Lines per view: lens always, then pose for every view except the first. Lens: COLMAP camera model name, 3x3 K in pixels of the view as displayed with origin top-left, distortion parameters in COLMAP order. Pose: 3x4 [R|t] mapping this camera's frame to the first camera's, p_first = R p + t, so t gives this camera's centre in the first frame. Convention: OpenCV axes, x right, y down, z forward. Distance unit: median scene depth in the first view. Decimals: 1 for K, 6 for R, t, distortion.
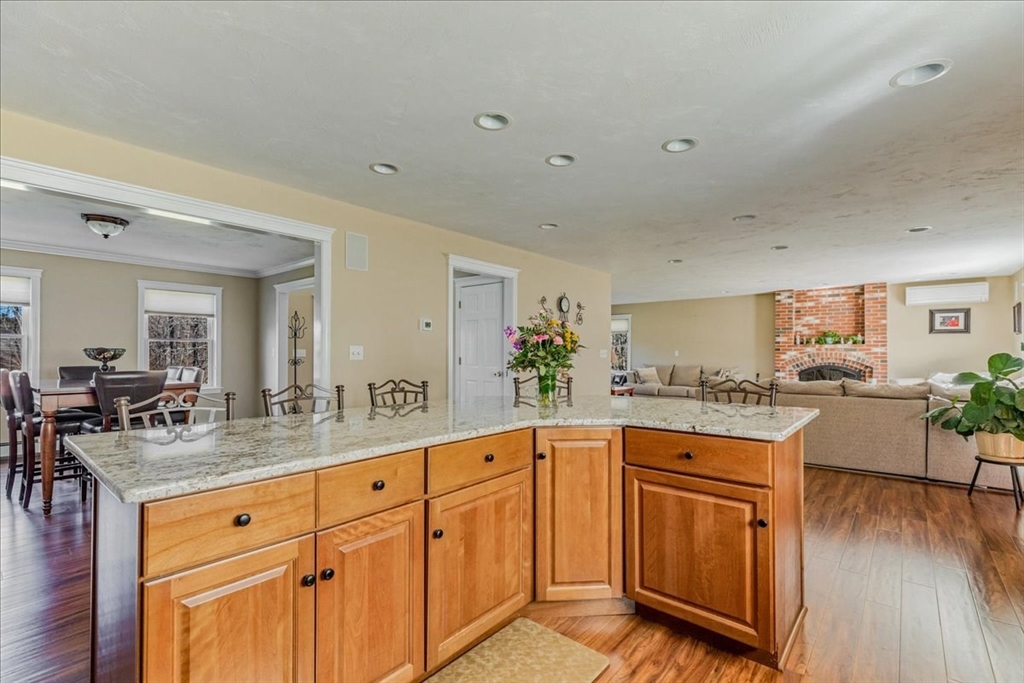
lens RADIAL K [[463.3, 0, 506.2], [0, 463.3, 351.0], [0, 0, 1]] dist [0.003597, 0.001753]
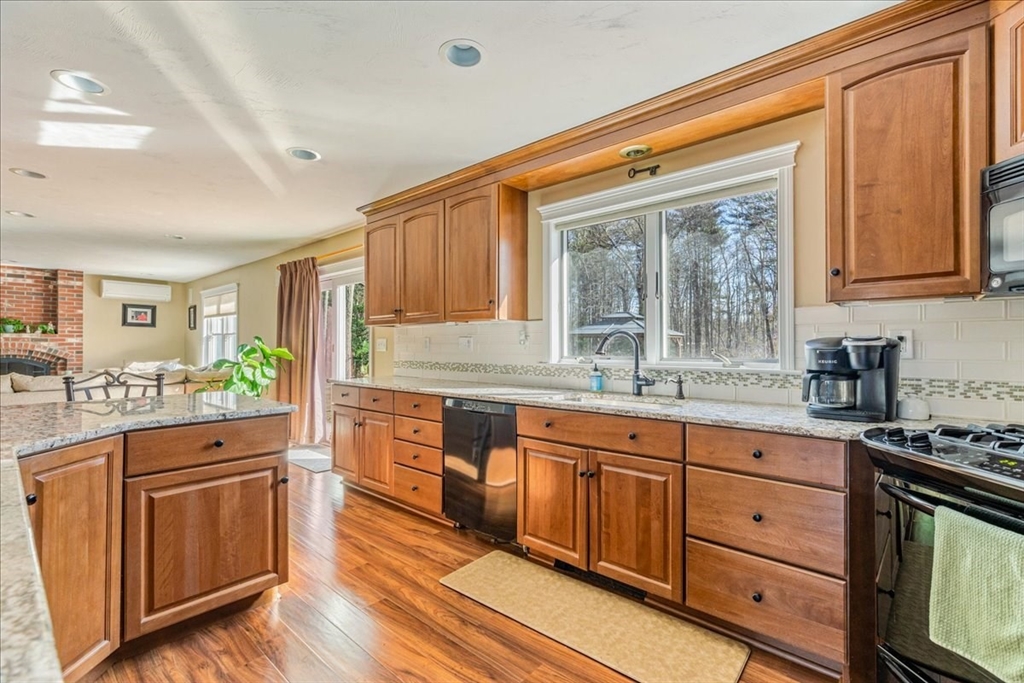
lens RADIAL K [[463.3, 0, 514.6], [0, 463.3, 340.4], [0, 0, 1]] dist [0.003597, 0.001753]
pose [[0.011691, 0.011583, 0.999865, -0.145591], [-0.007686, 0.999904, -0.011493, 0.001290], [-0.999902, -0.007551, 0.011779, 0.079685]]
